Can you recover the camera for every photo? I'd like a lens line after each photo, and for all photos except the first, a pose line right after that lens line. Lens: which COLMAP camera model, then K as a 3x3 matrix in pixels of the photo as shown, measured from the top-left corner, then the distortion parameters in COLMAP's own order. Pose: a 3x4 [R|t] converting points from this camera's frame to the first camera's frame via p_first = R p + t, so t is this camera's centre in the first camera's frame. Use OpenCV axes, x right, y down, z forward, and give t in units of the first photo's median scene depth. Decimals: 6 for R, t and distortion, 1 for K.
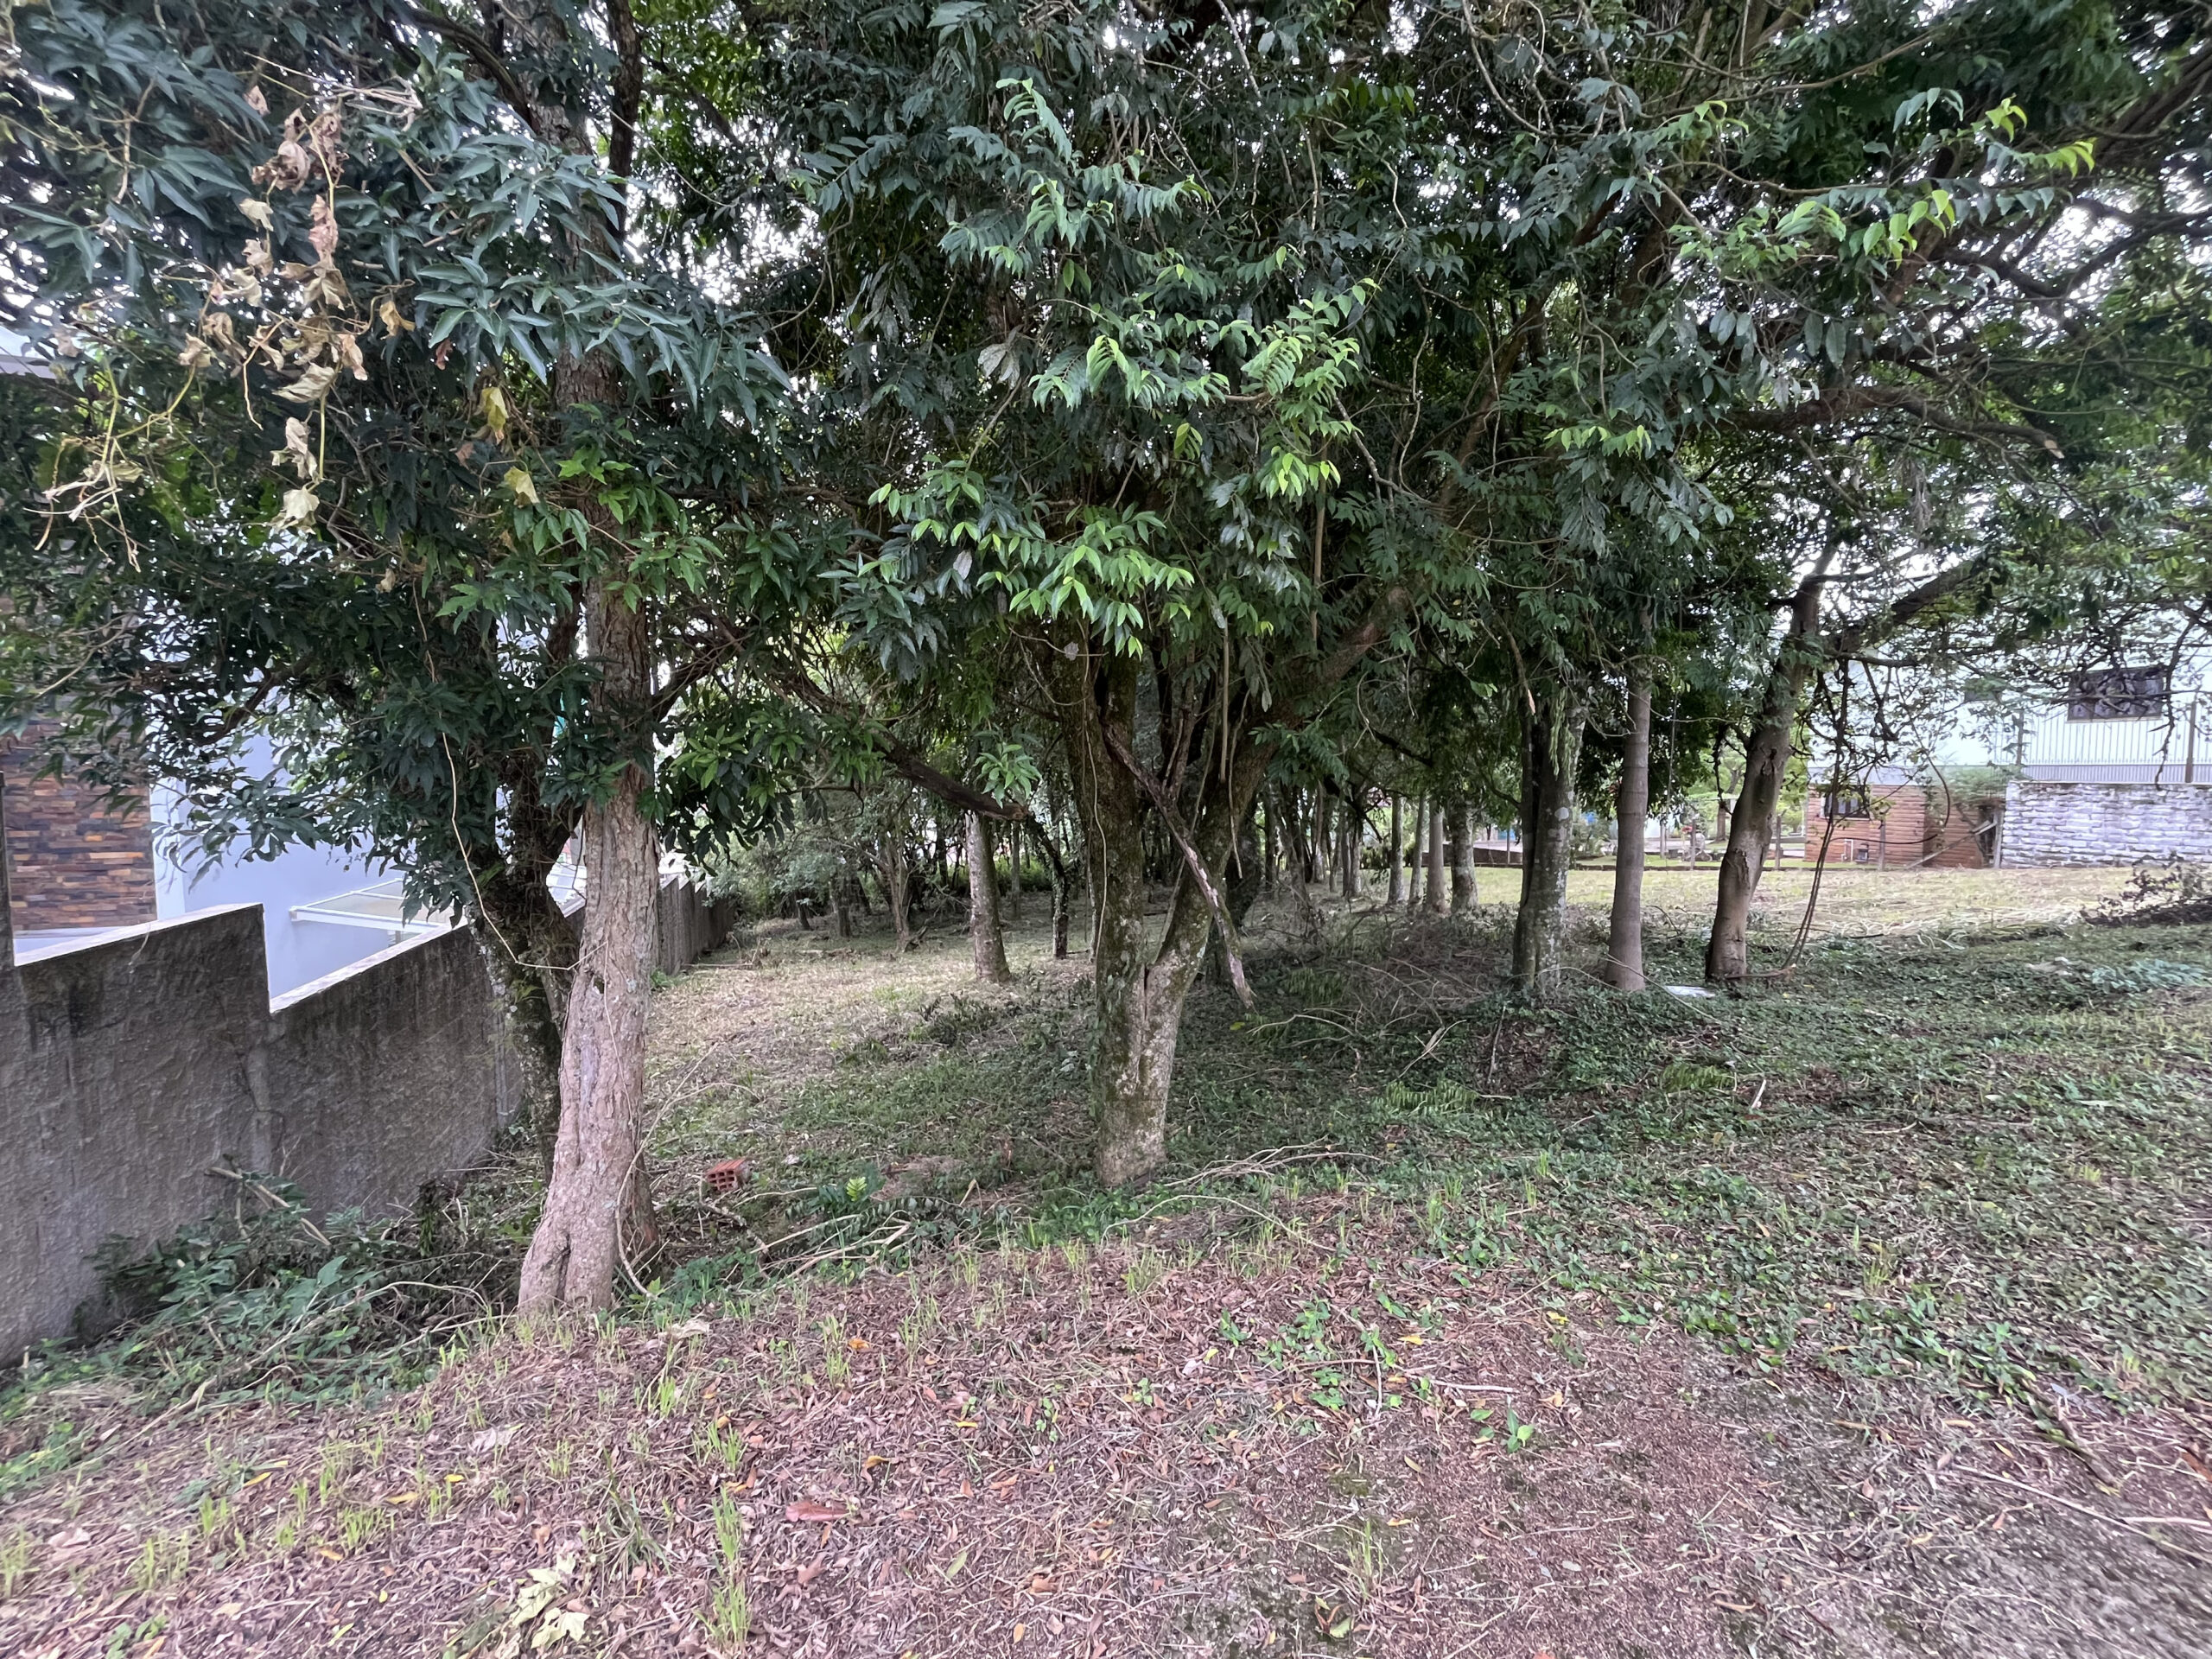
lens RADIAL K [[895.5, 0, 1106.0], [0, 895.5, 829.5], [0, 0, 1]] dist [-0.000223, 0.000027]
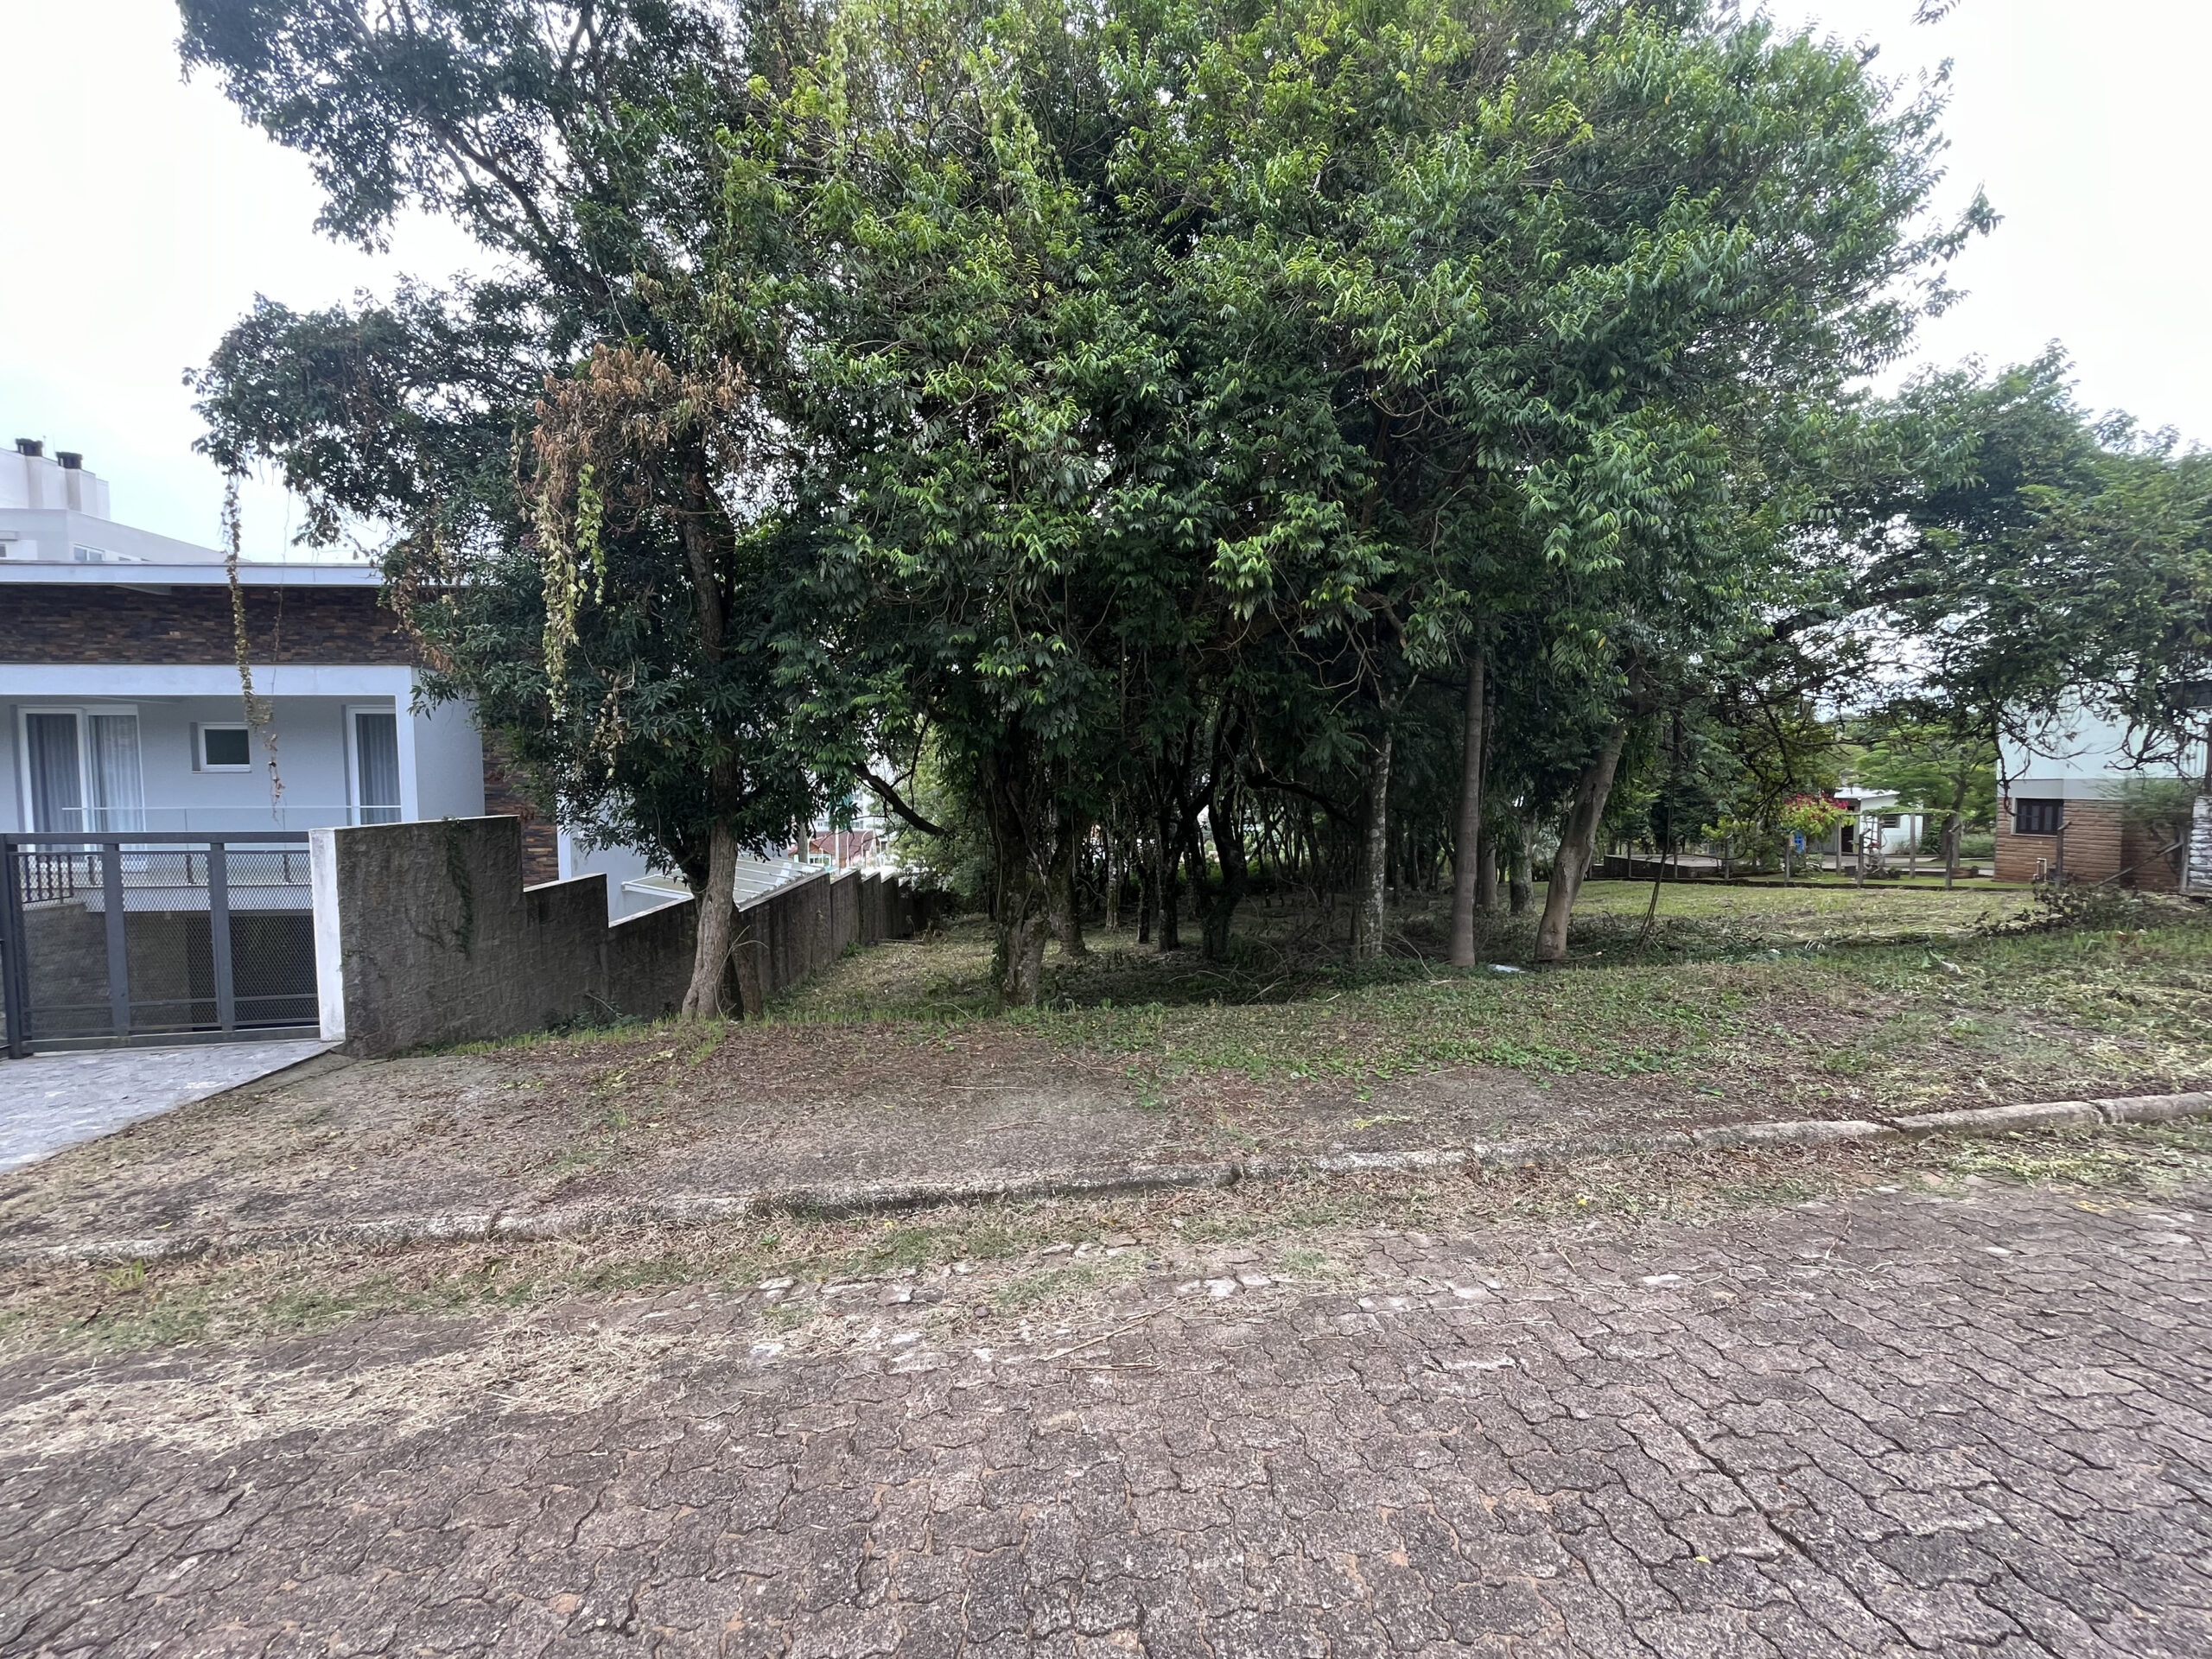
lens RADIAL K [[895.5, 0, 1106.0], [0, 895.5, 829.5], [0, 0, 1]] dist [-0.000223, 0.000027]
pose [[0.968859, 0.008010, -0.247485, 0.649533], [-0.009905, 0.999930, -0.006415, -0.015334], [0.247416, 0.008667, 0.968871, -0.677526]]
